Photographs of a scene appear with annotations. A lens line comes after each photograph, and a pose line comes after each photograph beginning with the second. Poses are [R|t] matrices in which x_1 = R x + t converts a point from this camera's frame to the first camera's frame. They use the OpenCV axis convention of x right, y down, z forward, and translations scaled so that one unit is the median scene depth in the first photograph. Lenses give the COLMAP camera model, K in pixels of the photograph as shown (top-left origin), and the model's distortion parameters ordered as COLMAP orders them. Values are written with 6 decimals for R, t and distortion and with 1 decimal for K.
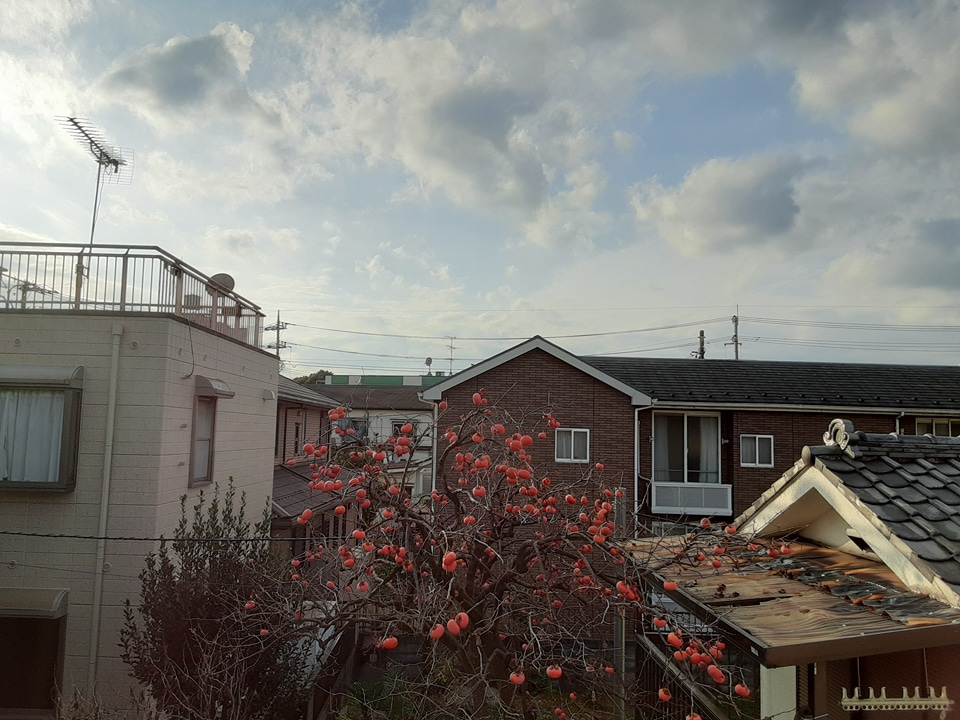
lens RADIAL K [[777.2, 0, 479.3], [0, 777.2, 359.9], [0, 0, 1]] dist [0.025836, -0.010647]
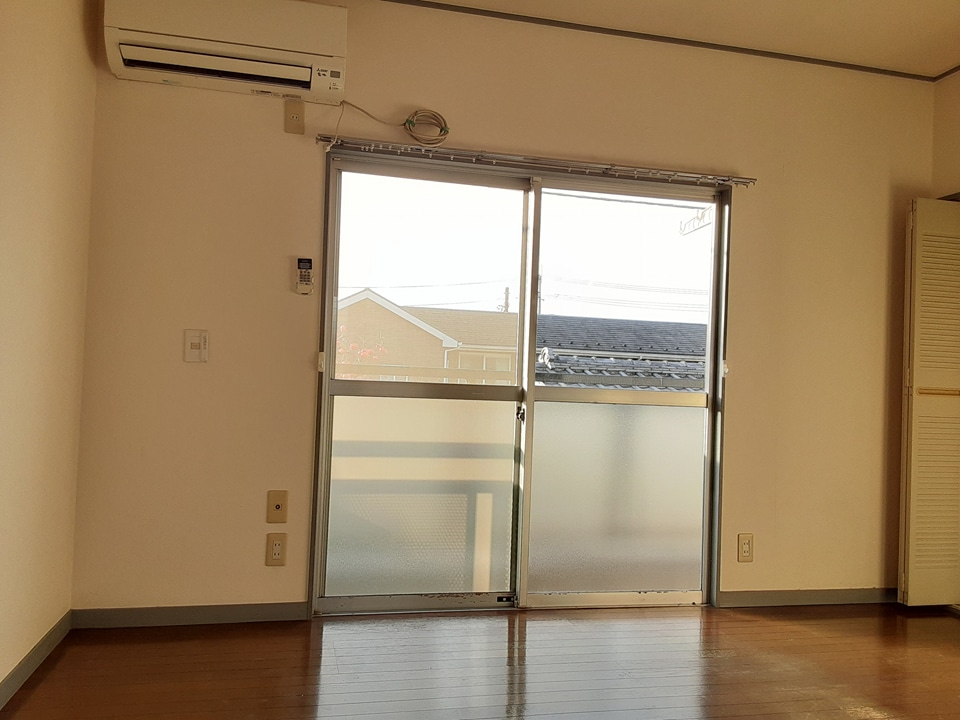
lens RADIAL K [[777.2, 0, 475.6], [0, 777.2, 359.0], [0, 0, 1]] dist [0.025836, -0.010647]
pose [[0.975399, 0.019400, 0.219590, -0.023737], [-0.033422, 0.997619, 0.060322, 0.000977], [-0.217897, -0.066177, 0.973726, -0.218735]]
